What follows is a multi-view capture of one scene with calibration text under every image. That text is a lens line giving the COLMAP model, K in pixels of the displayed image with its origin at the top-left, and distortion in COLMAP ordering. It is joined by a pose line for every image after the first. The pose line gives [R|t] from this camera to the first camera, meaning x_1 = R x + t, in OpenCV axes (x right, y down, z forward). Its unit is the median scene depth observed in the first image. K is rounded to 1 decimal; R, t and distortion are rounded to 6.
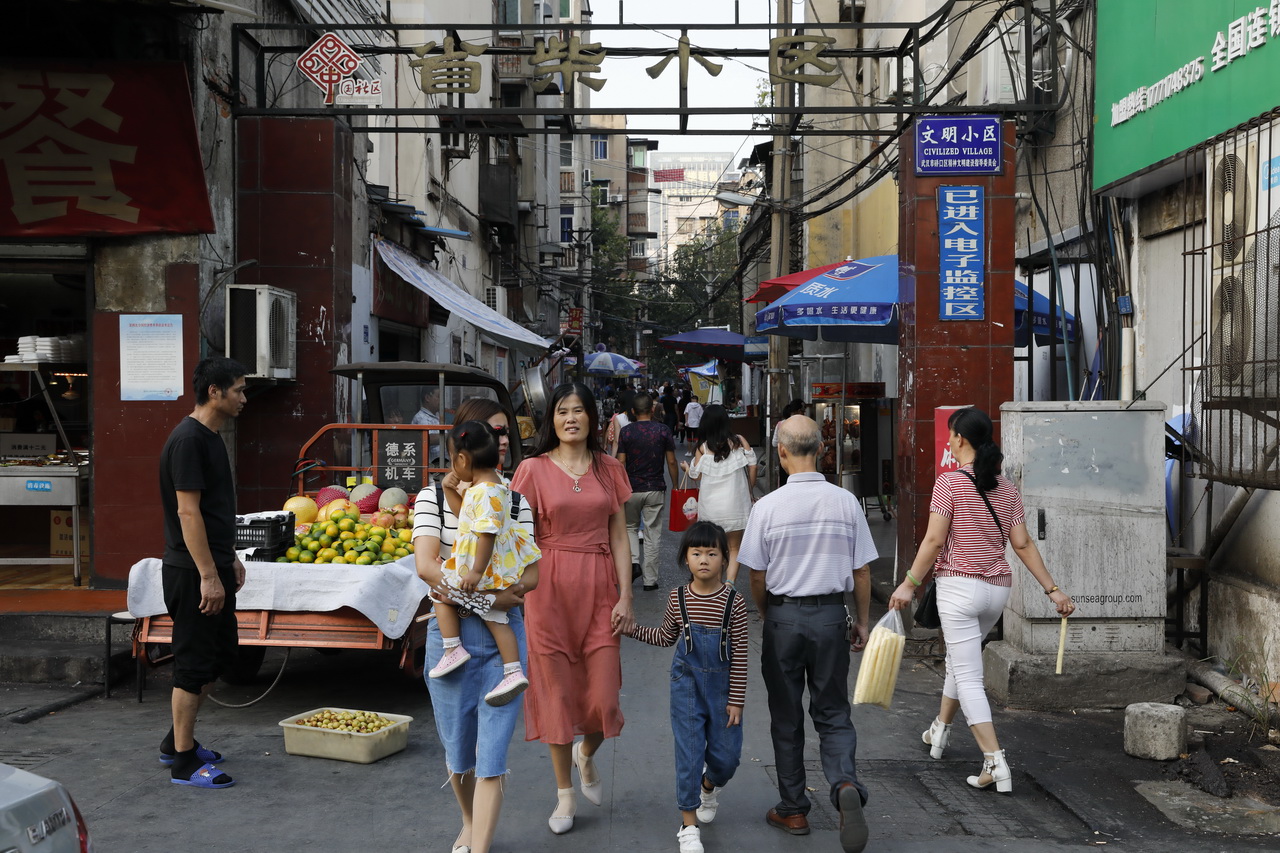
lens RADIAL K [[1535.2, 0, 635.4], [0, 1535.2, 429.6], [0, 0, 1]] dist [0.058556, 0.000000]
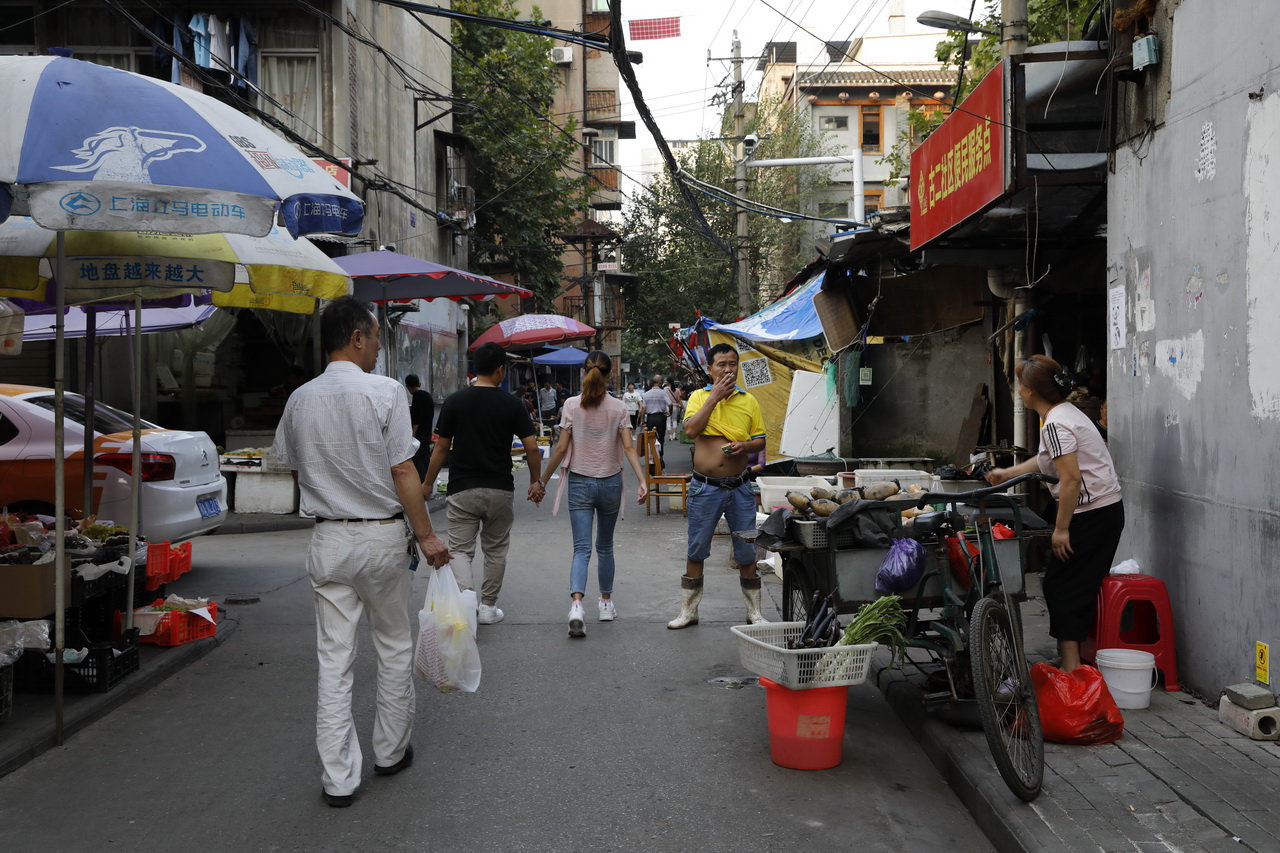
lens RADIAL K [[1454.5, 0, 648.8], [0, 1454.5, 422.4], [0, 0, 1]] dist [0.061017, 0.000000]
pose [[0.999892, -0.008735, 0.011859, 0.098991], [0.008786, 0.999952, -0.004234, -0.094233], [-0.011822, 0.004338, 0.999921, 3.714251]]
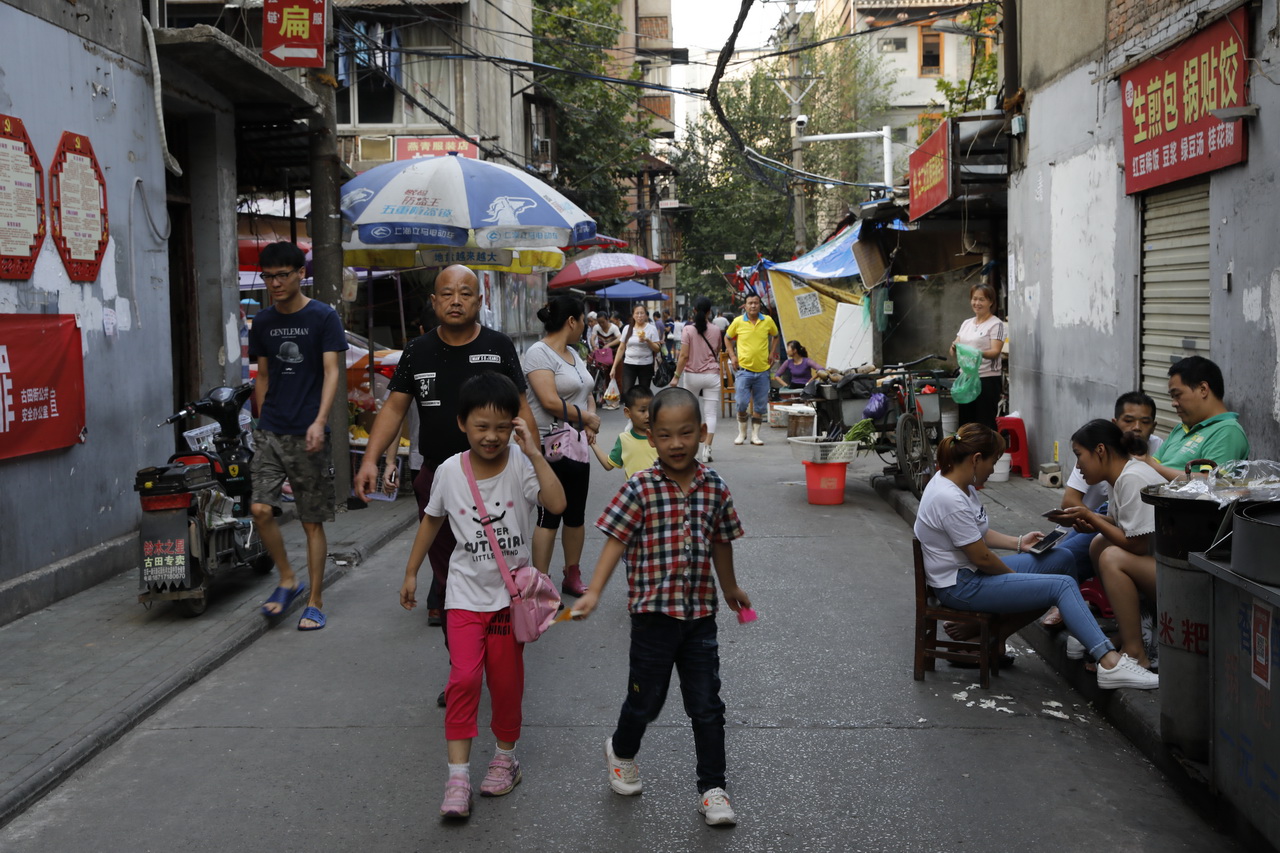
lens RADIAL K [[1653.9, 0, 645.7], [0, 1653.9, 417.3], [0, 0, 1]] dist [0.099033, 0.000000]
pose [[0.999657, -0.018557, -0.018473, 0.060151], [0.019095, 0.999386, 0.029391, -0.075389], [0.017916, -0.029733, 0.999397, 3.132453]]
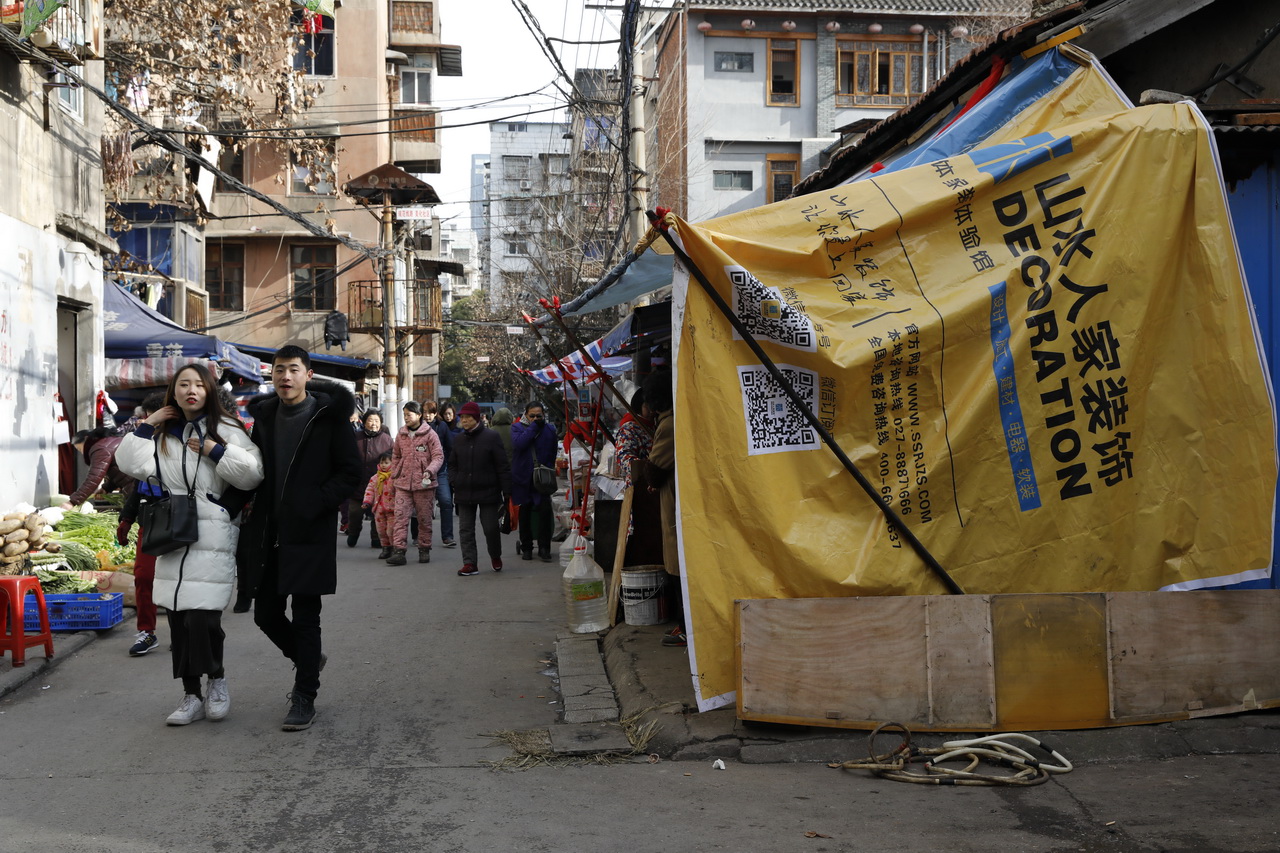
lens RADIAL K [[1558.9, 0, 653.6], [0, 1558.9, 425.6], [0, 0, 1]] dist [0.023444, 0.000000]
pose [[0.992252, -0.000990, 0.124241, 0.111861], [0.003829, 0.999737, -0.022614, -0.131019], [-0.124186, 0.022914, 0.991994, 4.812596]]
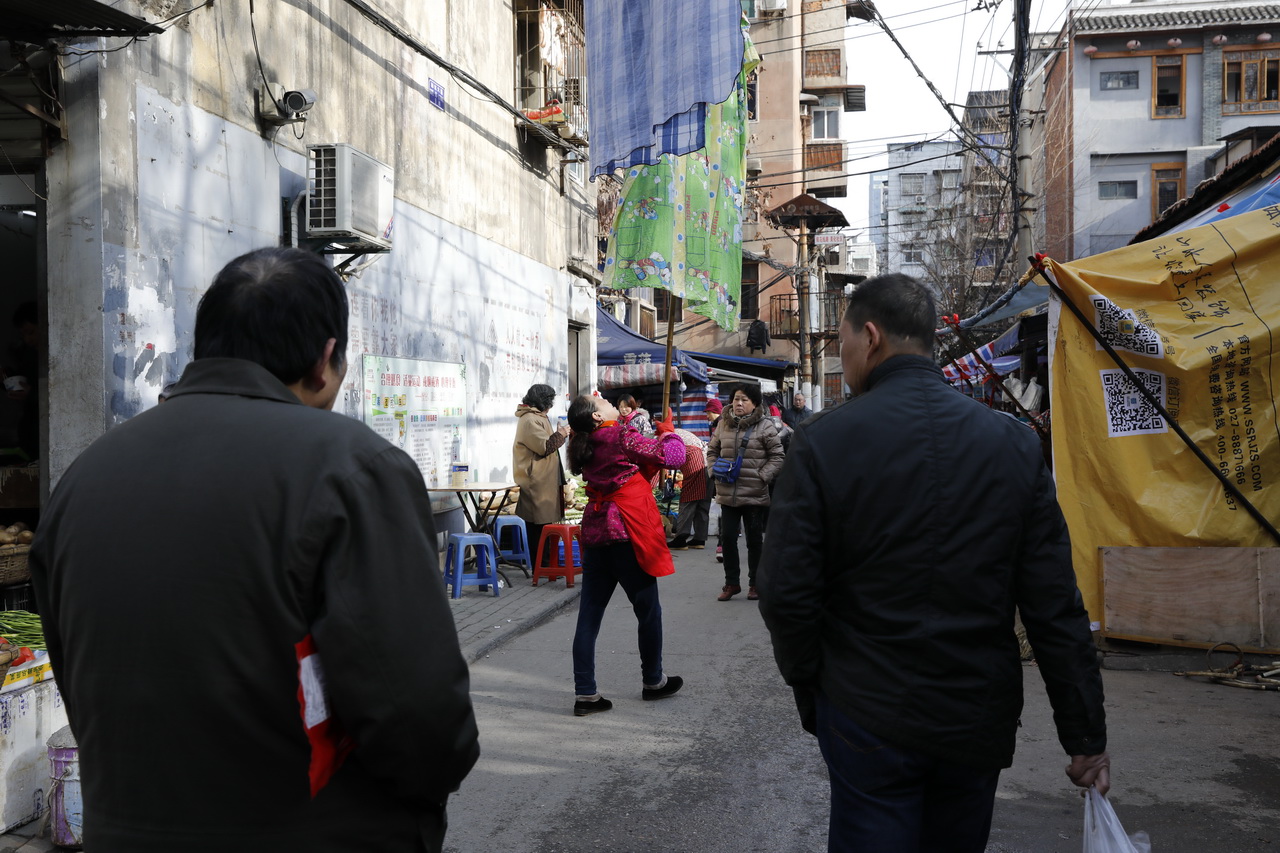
lens RADIAL K [[1407.0, 0, 641.0], [0, 1407.0, 420.3], [0, 0, 1]] dist [0.053807, 0.000000]
pose [[0.988405, -0.003564, -0.151796, 0.098153], [0.000305, 0.999769, -0.021485, -0.126737], [0.151838, 0.021190, 0.988178, 4.671394]]
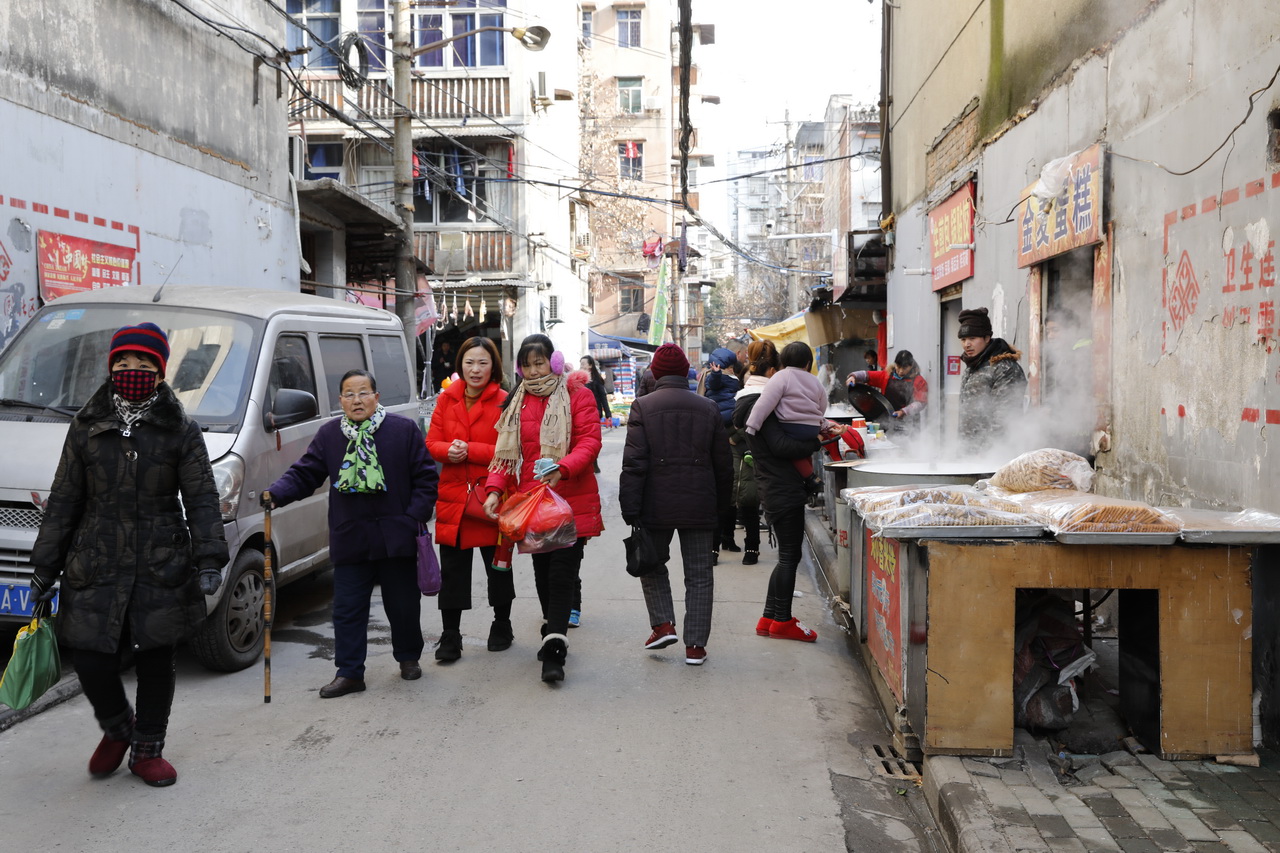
lens RADIAL K [[1407.0, 0, 640.4], [0, 1407.0, 423.0], [0, 0, 1]] dist [0.053807, 0.000000]
pose [[0.998514, -0.004167, -0.054336, 0.127447], [0.004464, 0.999976, 0.005350, -0.065004], [0.054312, -0.005584, 0.998508, 2.893345]]
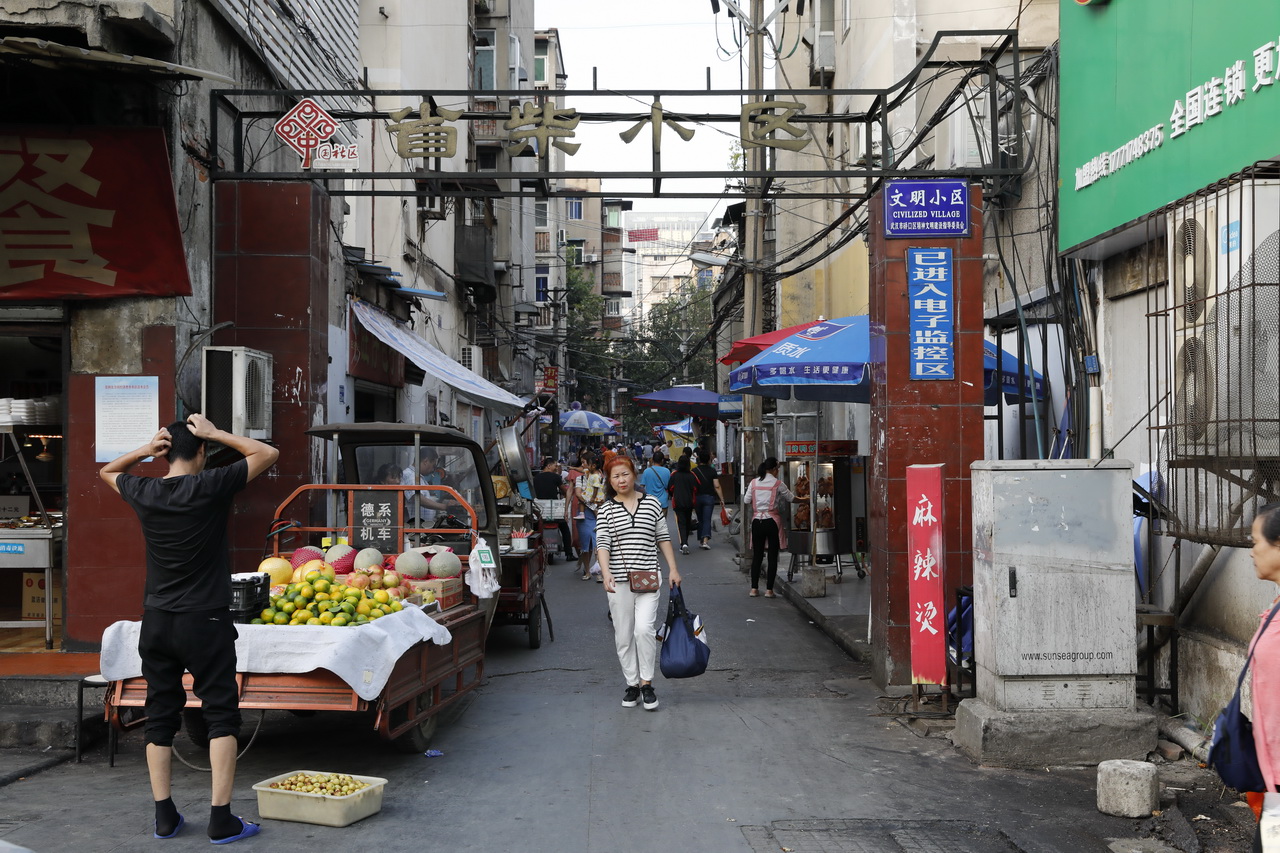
lens RADIAL K [[1535.2, 0, 636.9], [0, 1535.2, 423.6], [0, 0, 1]] dist [0.058556, 0.000000]
pose [[0.999849, -0.003149, 0.017115, 0.000297], [0.003856, 0.999134, -0.041441, -0.000977], [-0.016970, 0.041501, 0.998994, -0.006664]]
